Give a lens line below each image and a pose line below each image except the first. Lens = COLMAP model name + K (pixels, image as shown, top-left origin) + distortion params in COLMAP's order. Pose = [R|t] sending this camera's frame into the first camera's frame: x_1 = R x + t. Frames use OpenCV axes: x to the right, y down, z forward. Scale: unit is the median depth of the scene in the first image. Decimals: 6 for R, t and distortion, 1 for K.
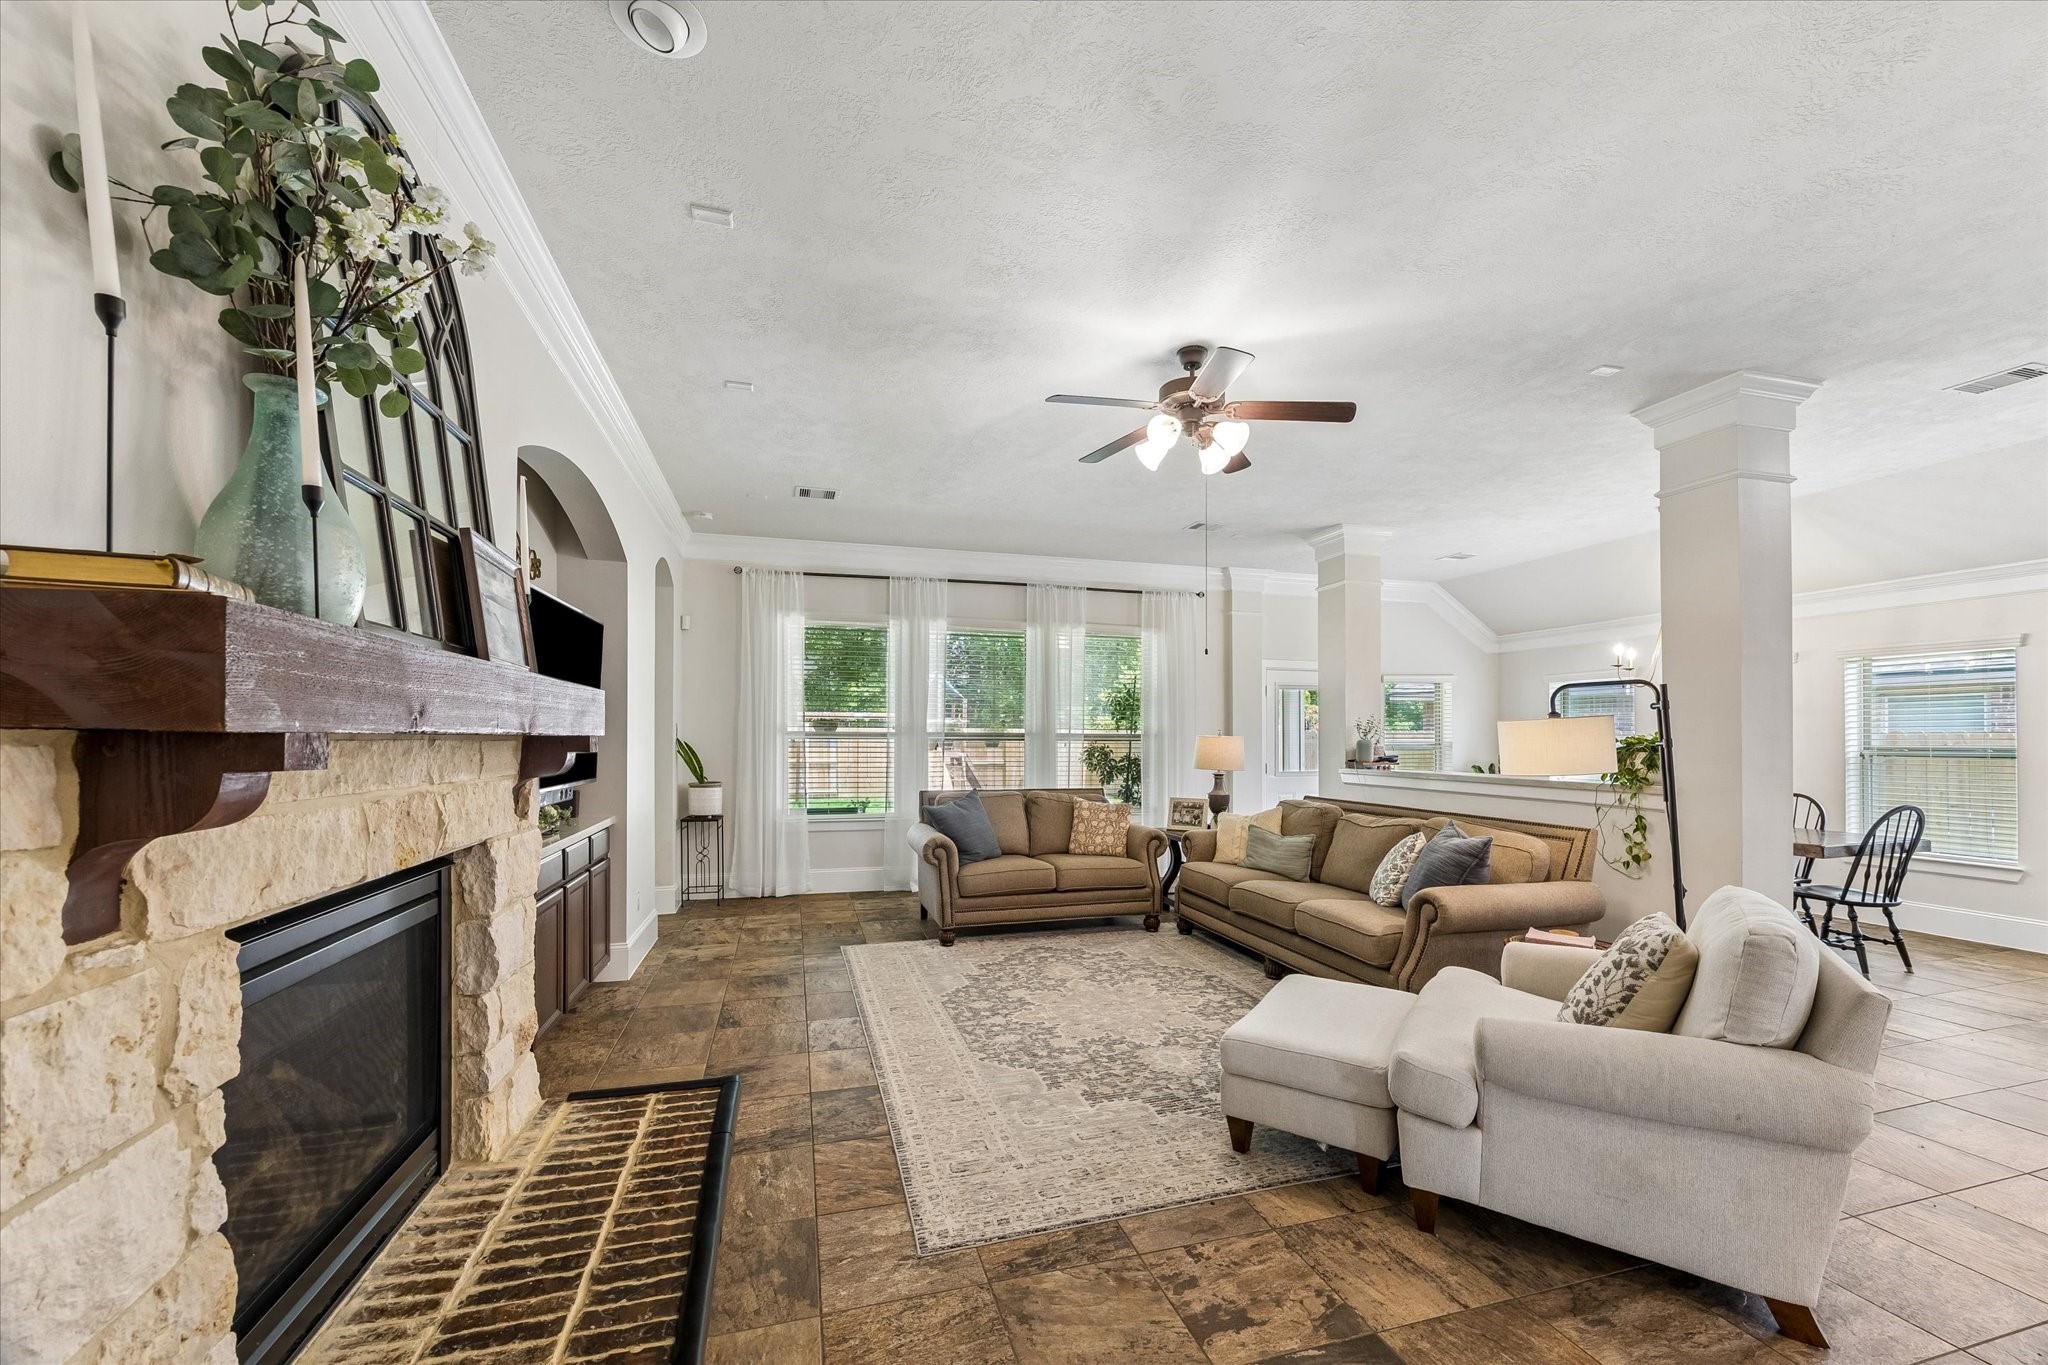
lens RADIAL K [[816.2, 0, 1040.5], [0, 816.2, 747.5], [0, 0, 1]] dist [-0.011489, -0.000030]
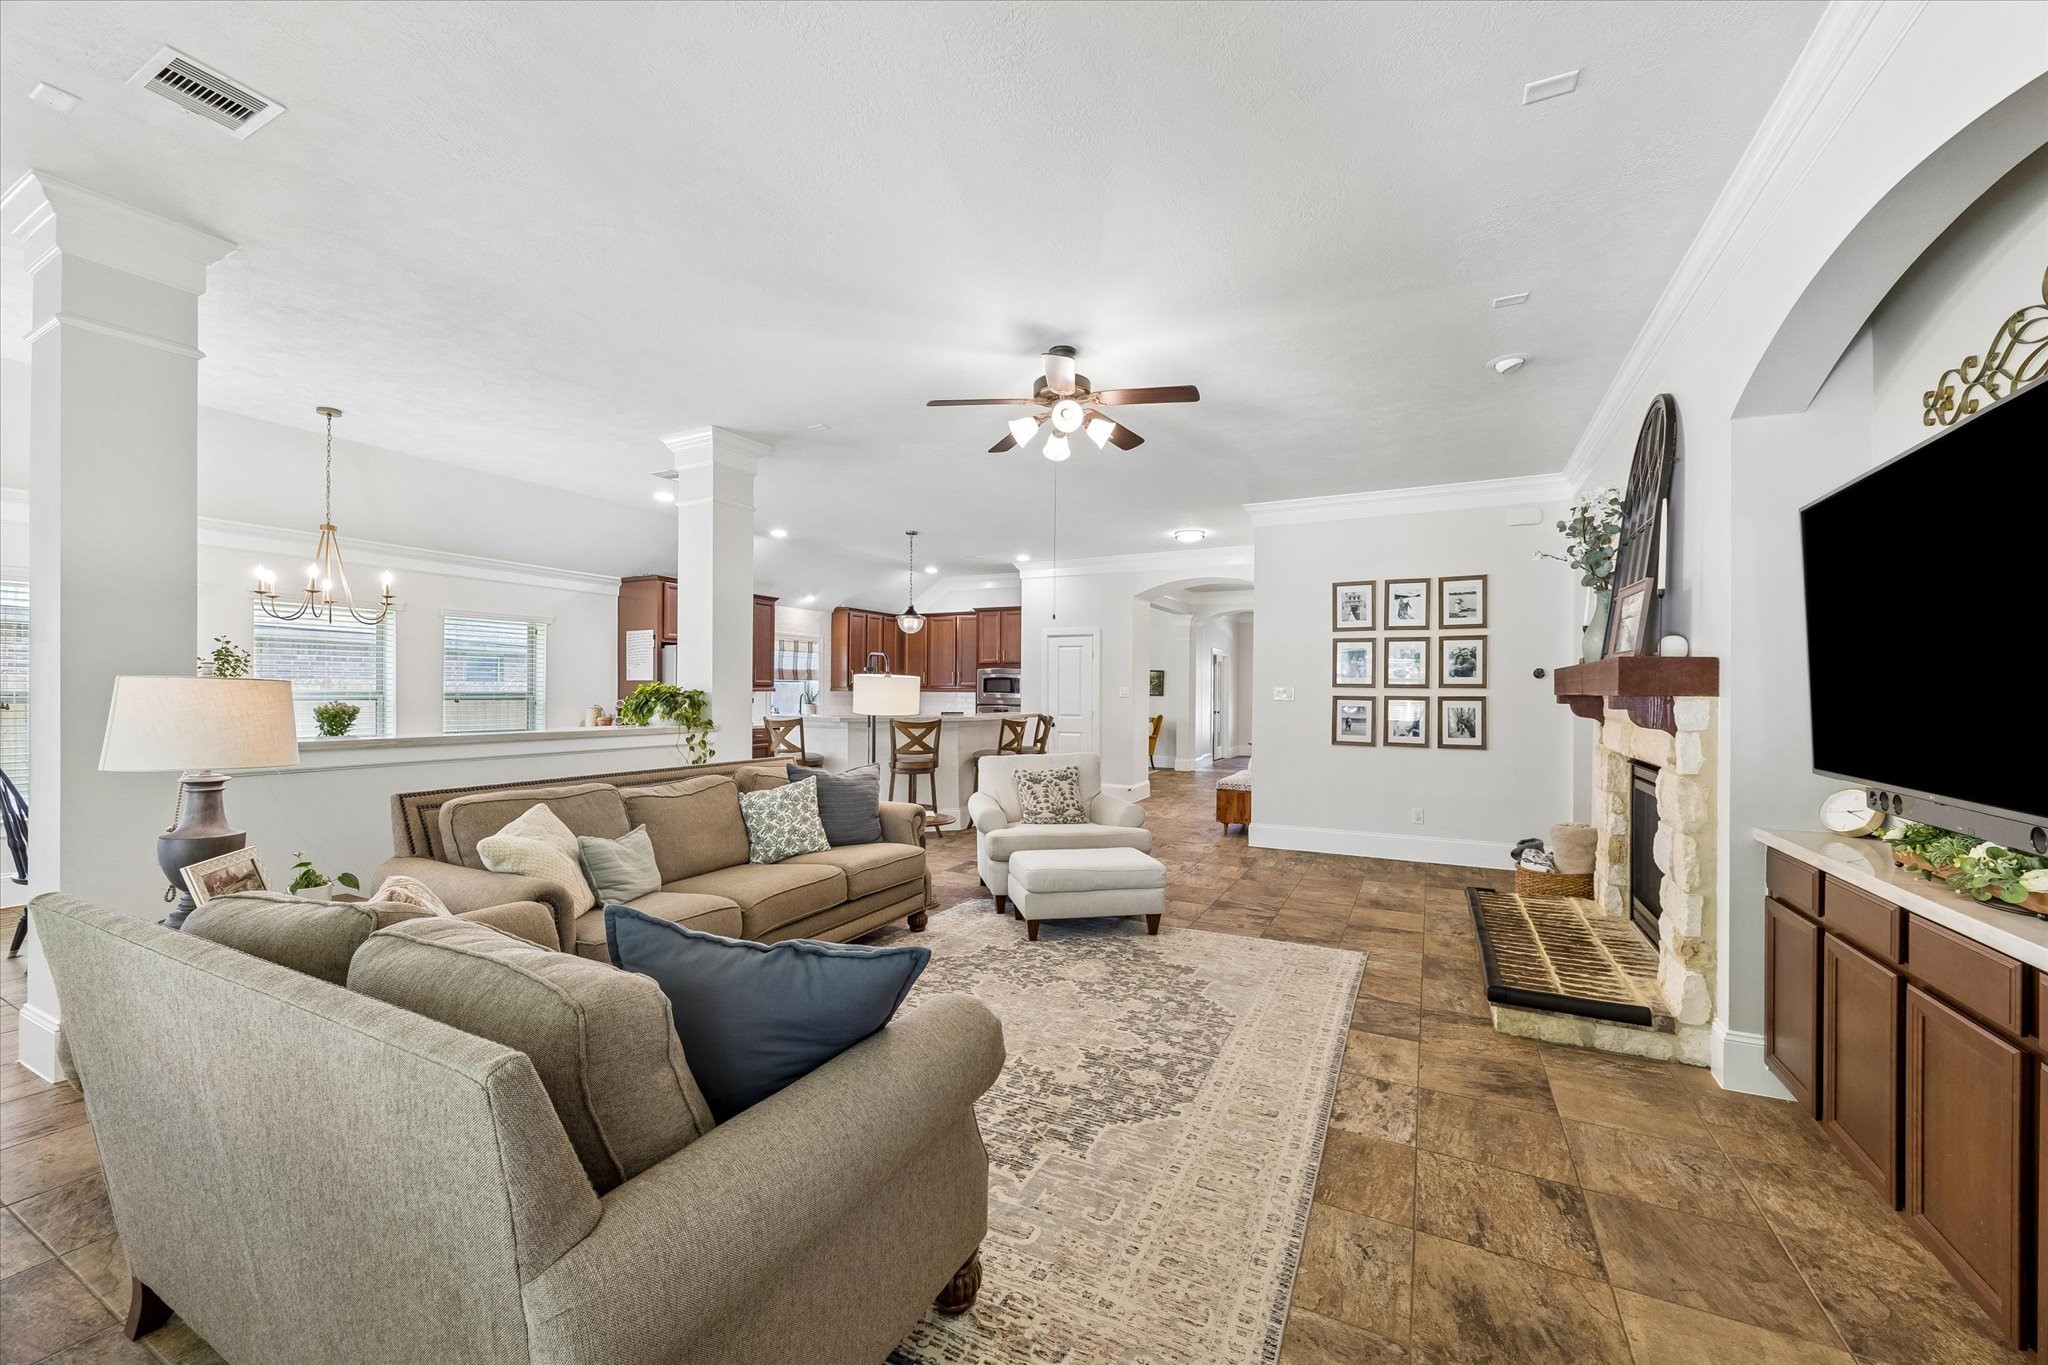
lens RADIAL K [[816.2, 0, 1024.9], [0, 816.2, 679.4], [0, 0, 1]] dist [-0.011489, -0.000030]
pose [[-0.726452, 0.002299, 0.687213, -0.602852], [-0.000991, 0.999990, -0.004393, -0.020373], [-0.687216, -0.003872, -0.726443, 2.012916]]
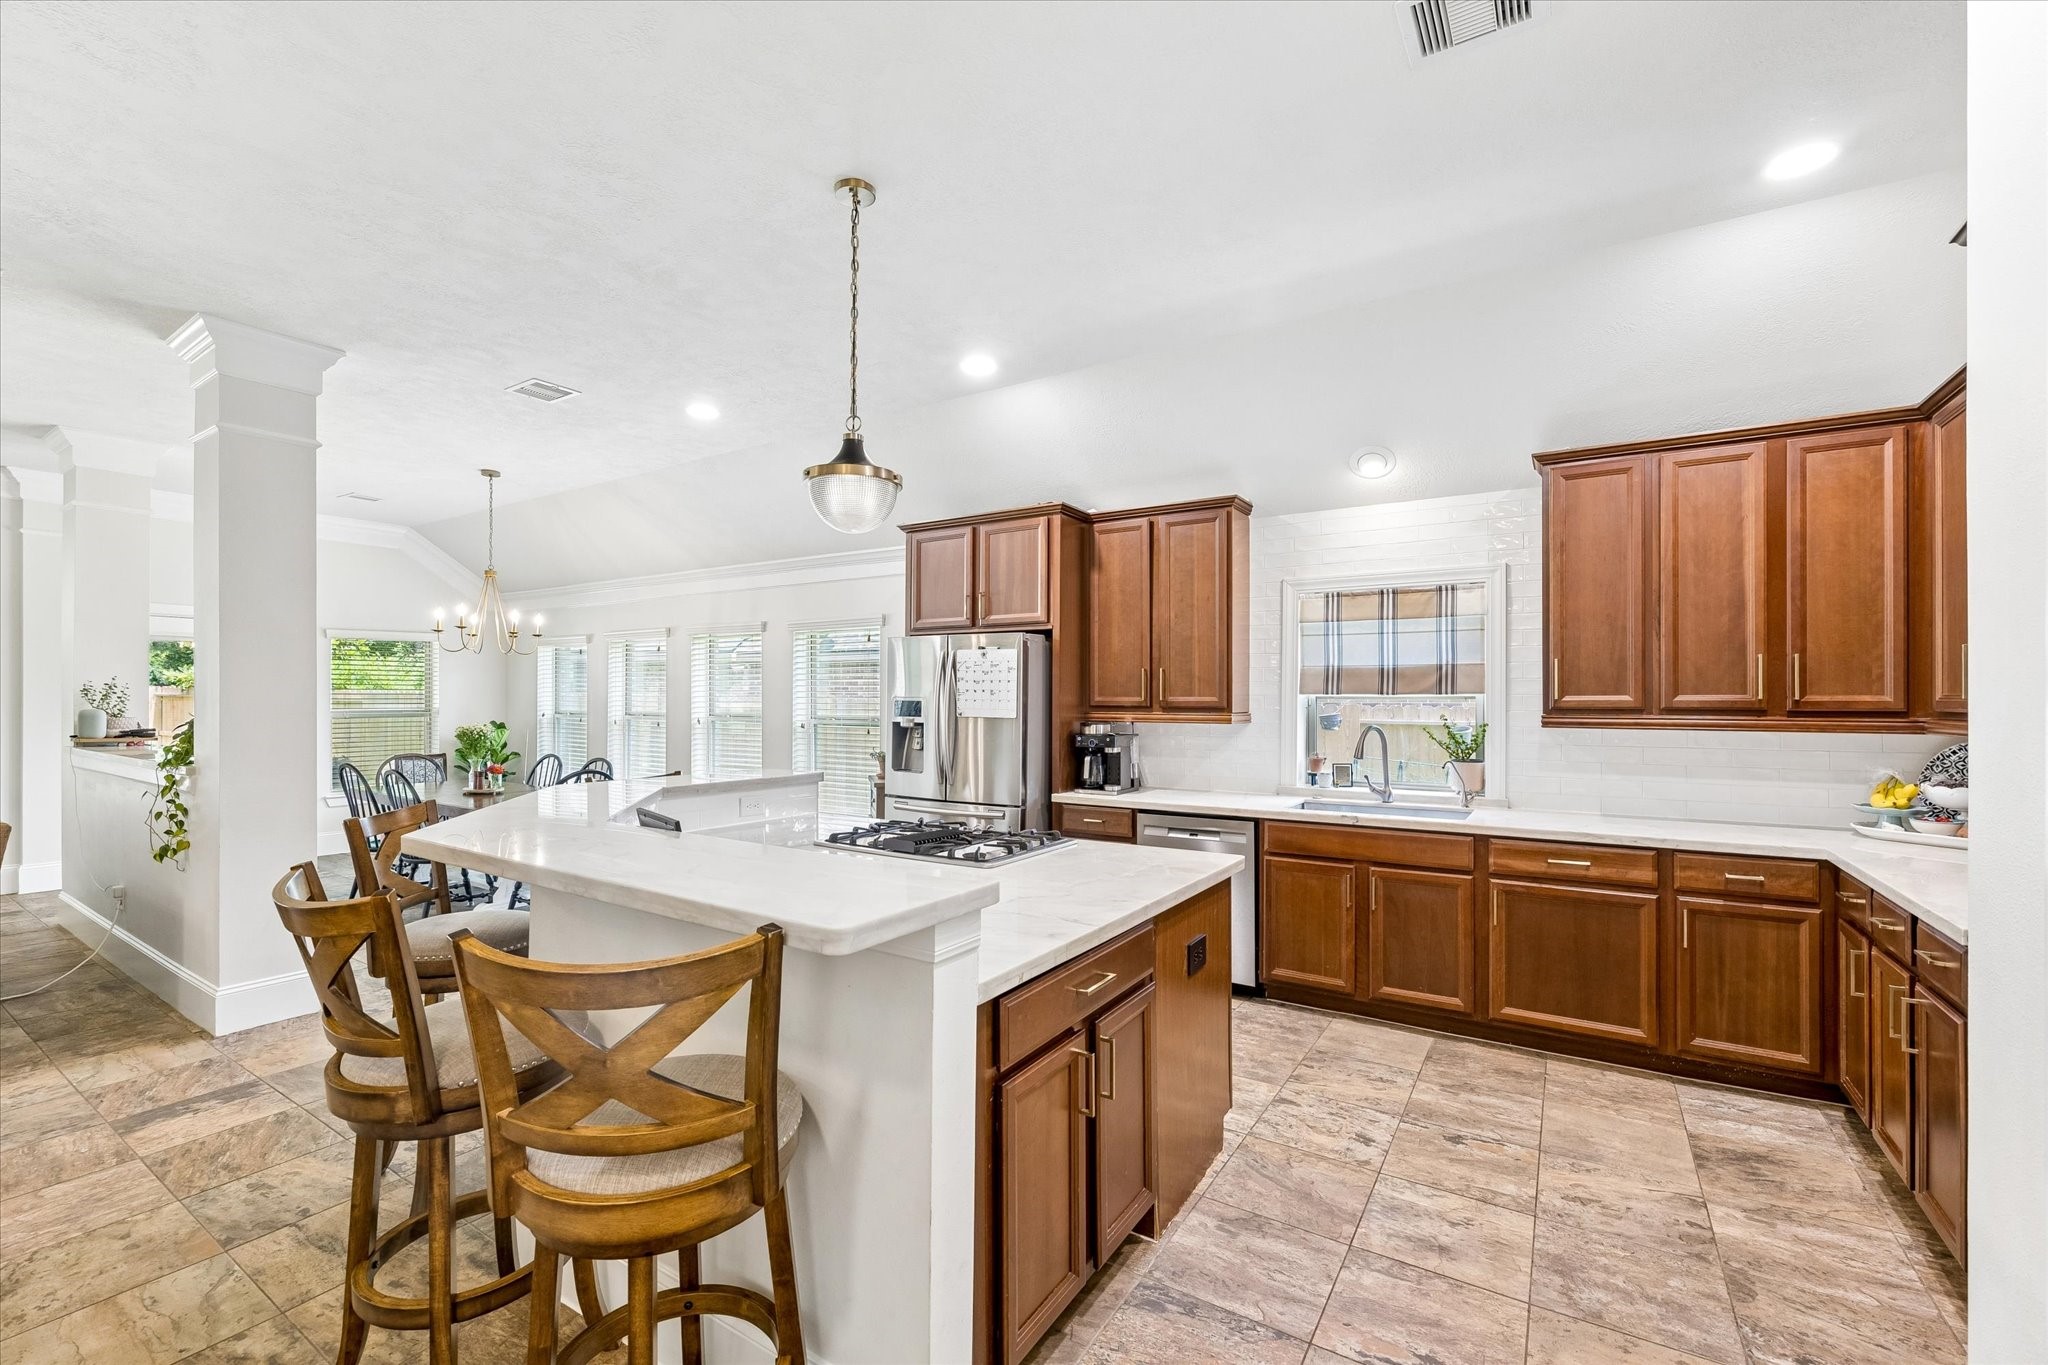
lens RADIAL K [[855.1, 0, 1022.4], [0, 855.1, 695.6], [0, 0, 1]] dist [-0.016237, -0.000061]
pose [[0.738978, 0.004539, 0.673715, 0.956817], [0.003941, 0.999931, -0.011060, -0.016036], [-0.673719, 0.010828, 0.738909, -0.353749]]
